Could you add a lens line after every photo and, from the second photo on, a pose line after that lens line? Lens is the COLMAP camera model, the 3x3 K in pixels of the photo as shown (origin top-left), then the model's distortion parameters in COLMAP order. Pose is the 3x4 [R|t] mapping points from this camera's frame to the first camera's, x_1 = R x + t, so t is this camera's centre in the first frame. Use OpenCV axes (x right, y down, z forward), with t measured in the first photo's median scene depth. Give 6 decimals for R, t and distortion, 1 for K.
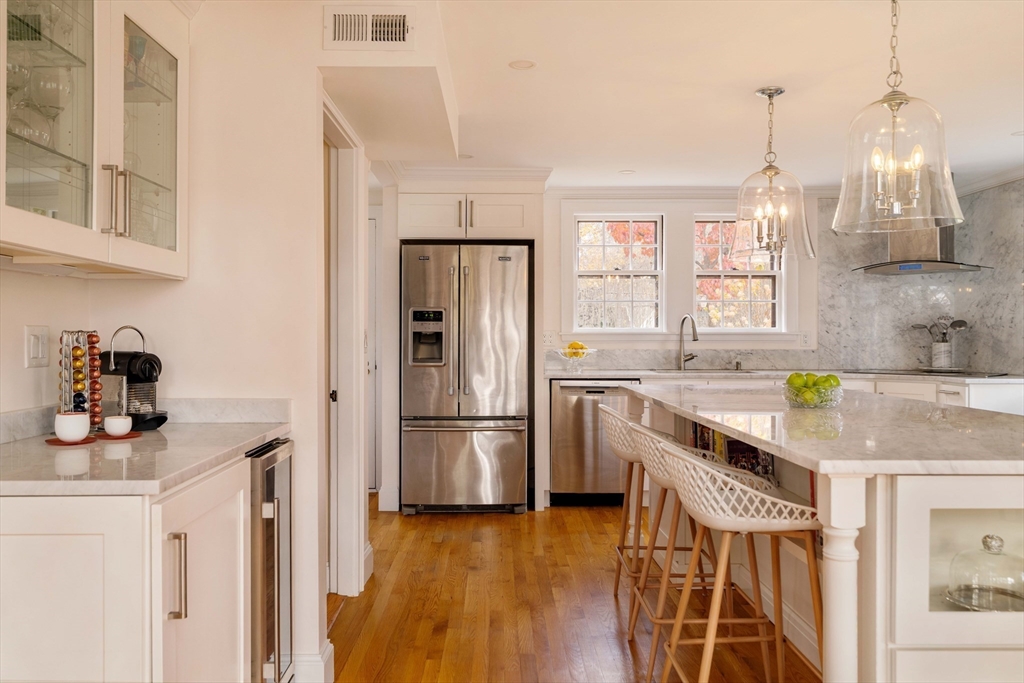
lens RADIAL K [[838.2, 0, 509.6], [0, 838.2, 317.1], [0, 0, 1]] dist [-0.000046, 0.006623]
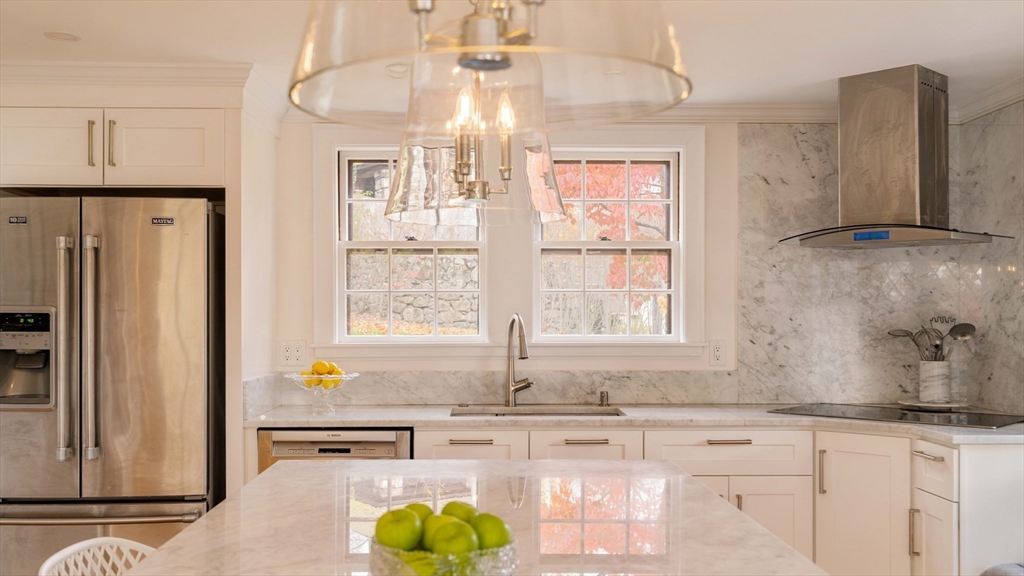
lens RADIAL K [[1023.1, 0, 511.7], [0, 1023.1, 290.6], [0, 0, 1]] dist [0.012689, 0.000000]
pose [[0.999809, -0.000698, 0.019513, 0.194652], [0.000811, 0.999983, -0.005796, -0.015987], [-0.019508, 0.005811, 0.999793, 0.264893]]
